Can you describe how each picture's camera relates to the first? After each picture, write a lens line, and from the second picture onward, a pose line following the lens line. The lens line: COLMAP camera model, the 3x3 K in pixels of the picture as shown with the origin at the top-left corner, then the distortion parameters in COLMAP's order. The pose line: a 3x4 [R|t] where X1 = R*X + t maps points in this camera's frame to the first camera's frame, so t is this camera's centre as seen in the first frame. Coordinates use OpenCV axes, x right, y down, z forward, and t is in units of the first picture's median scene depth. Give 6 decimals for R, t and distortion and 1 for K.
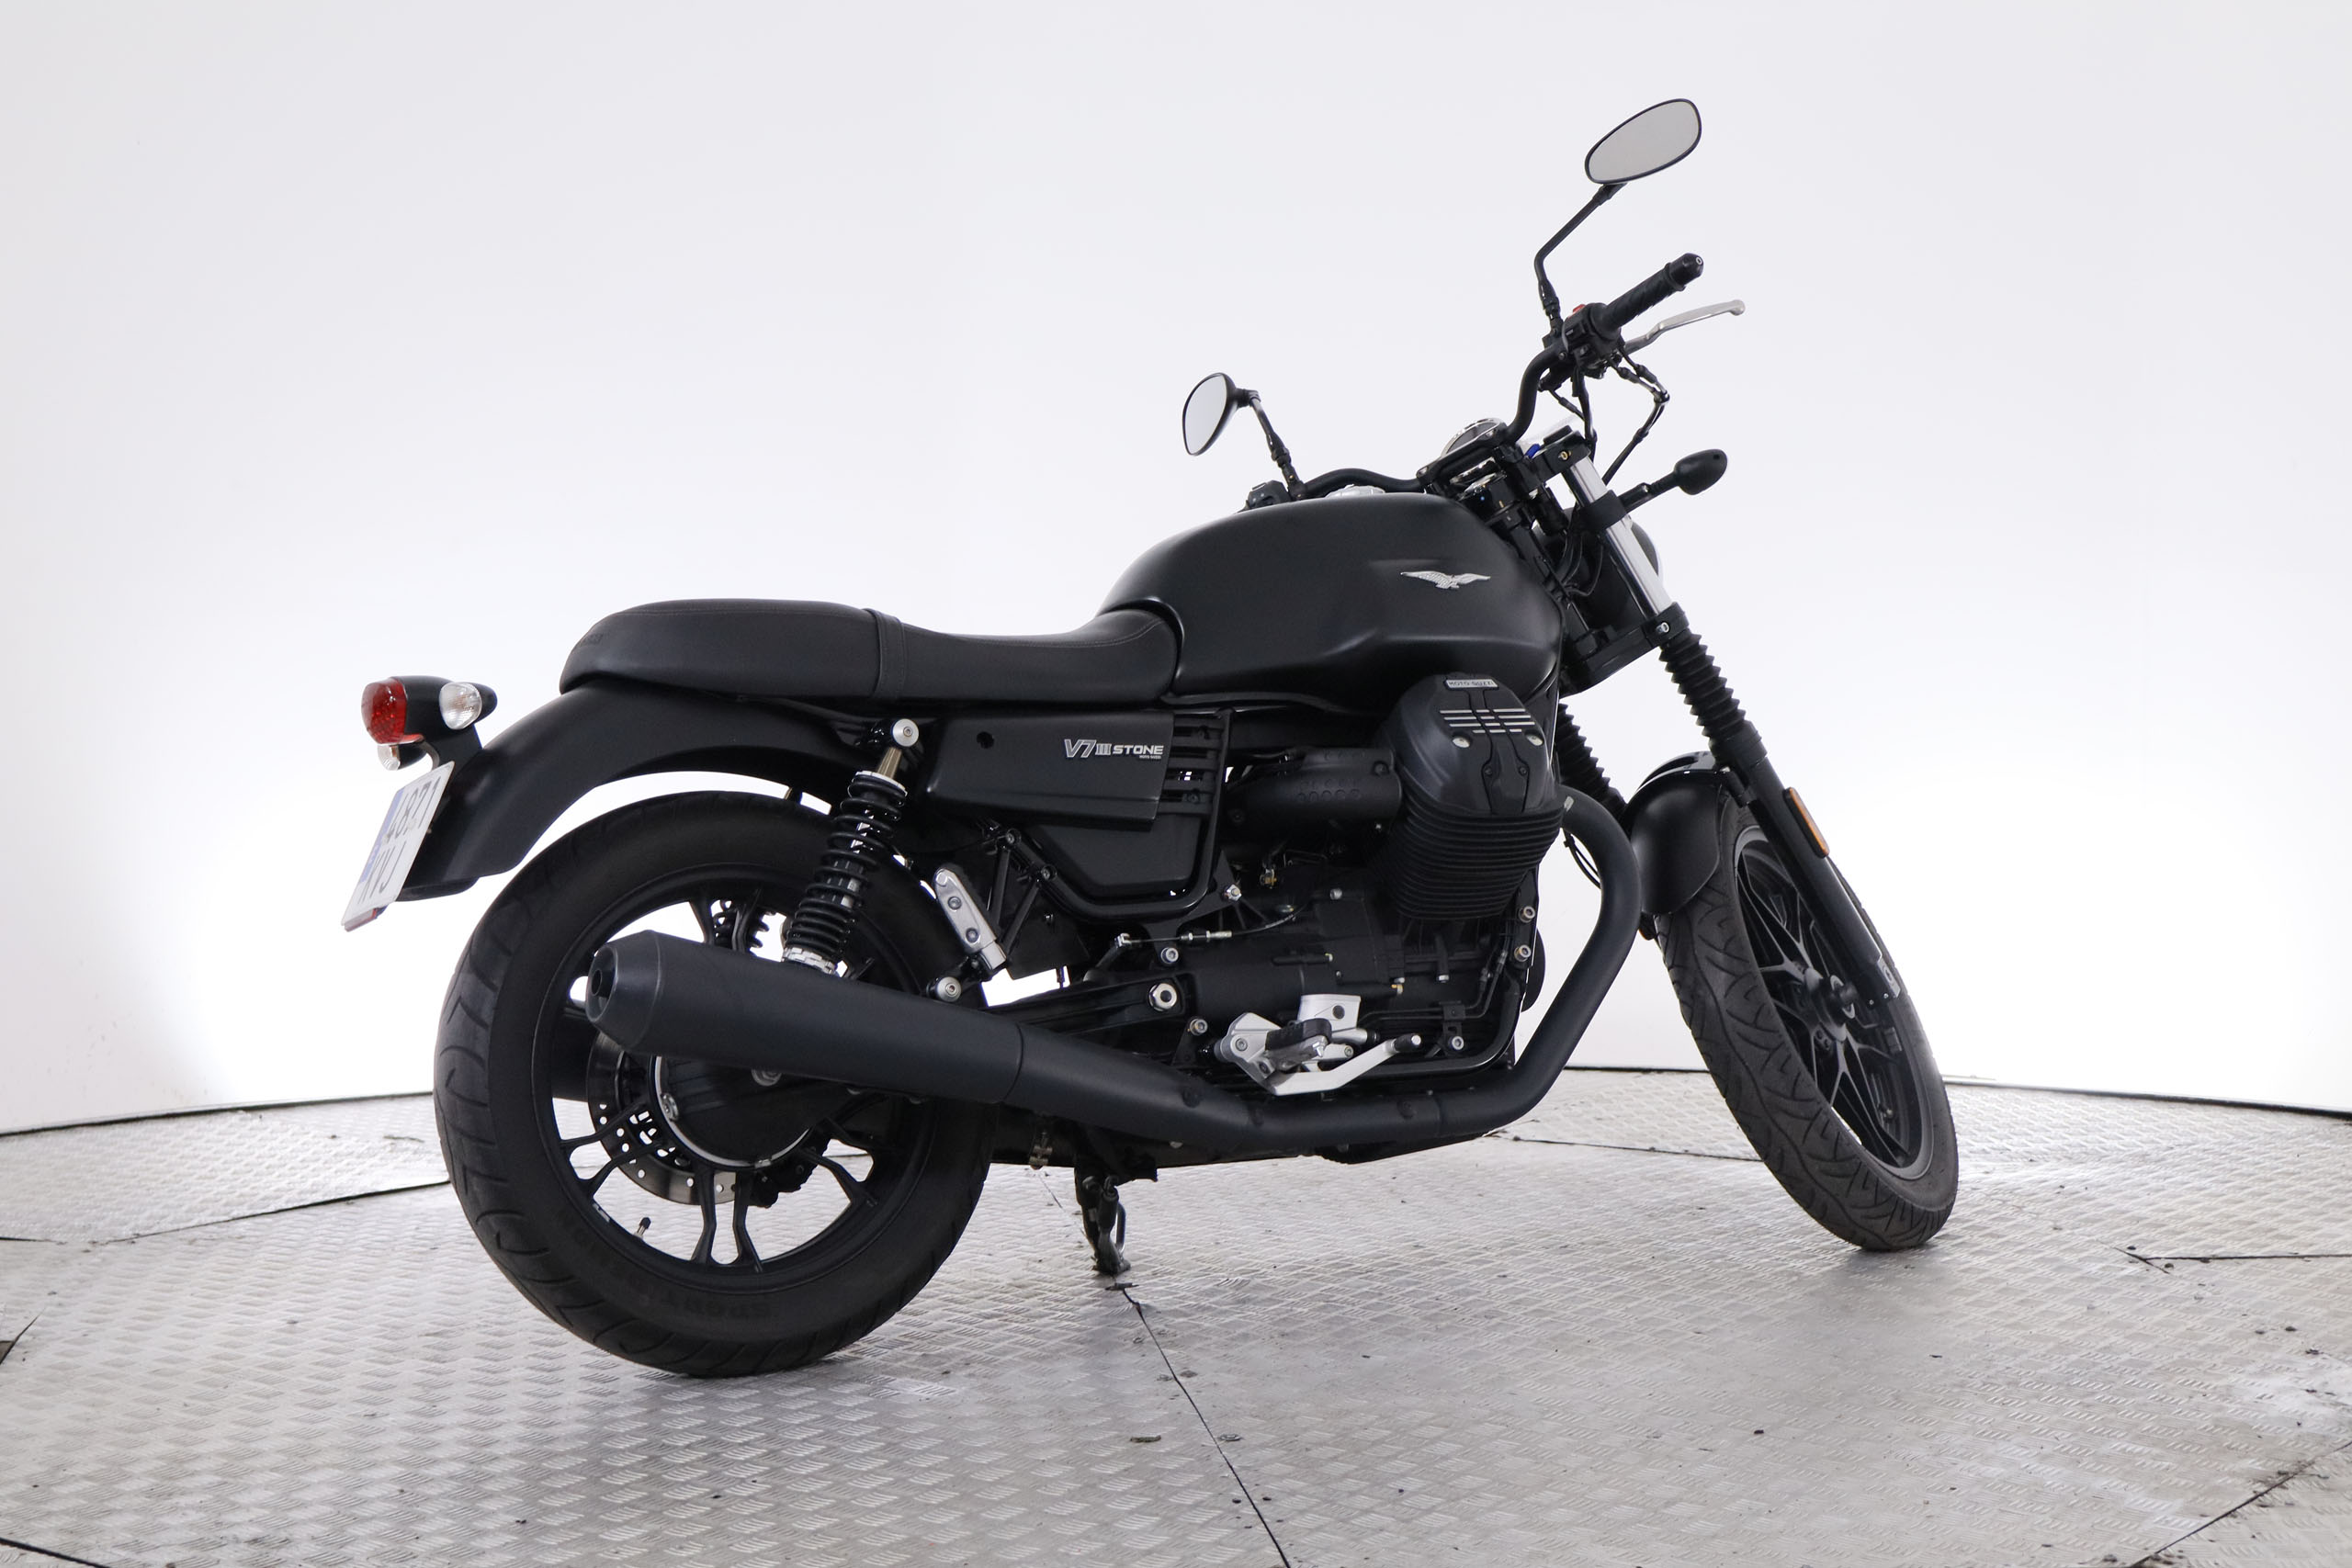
lens RADIAL K [[3845.8, 0, 1169.6], [0, 3845.8, 770.1], [0, 0, 1]] dist [0.013643, 0.000000]
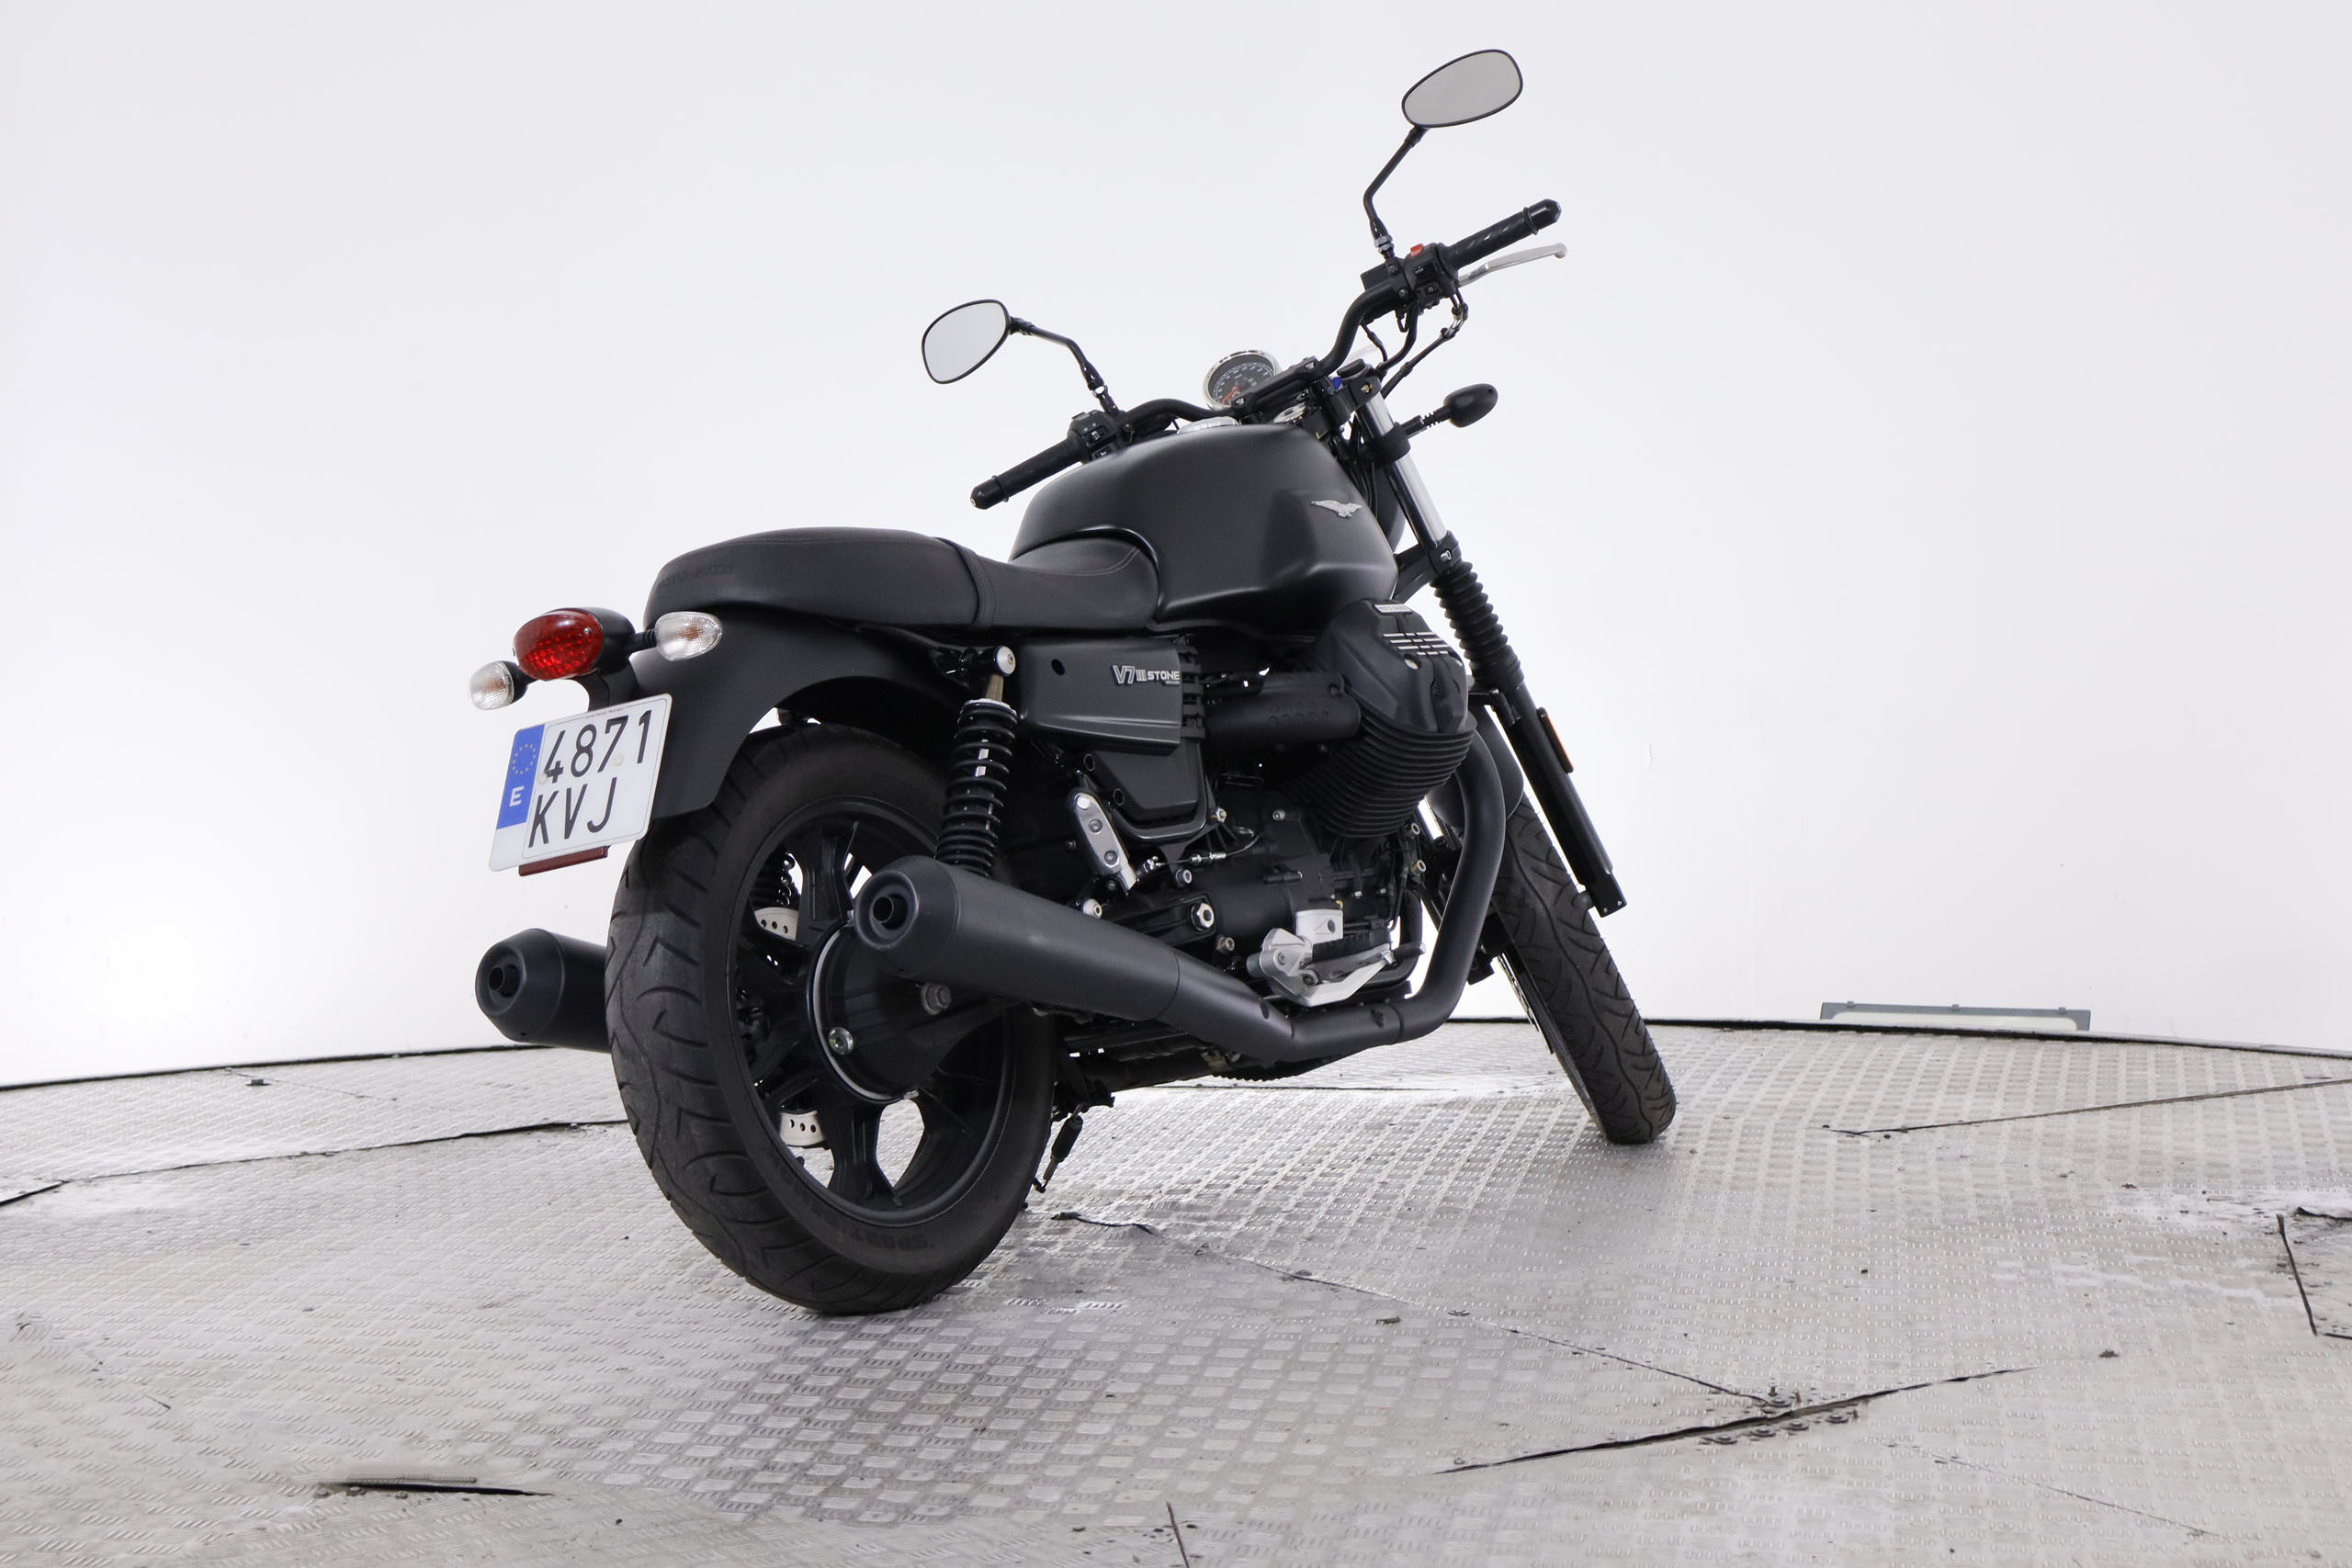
lens RADIAL K [[4664.0, 0, 1183.7], [0, 4664.0, 804.4], [0, 0, 1]] dist [0.053261, 0.000000]
pose [[0.893116, -0.029092, 0.448885, -0.544068], [0.025608, 0.999576, 0.013831, 0.011655], [-0.449097, -0.000858, 0.893482, -0.101213]]
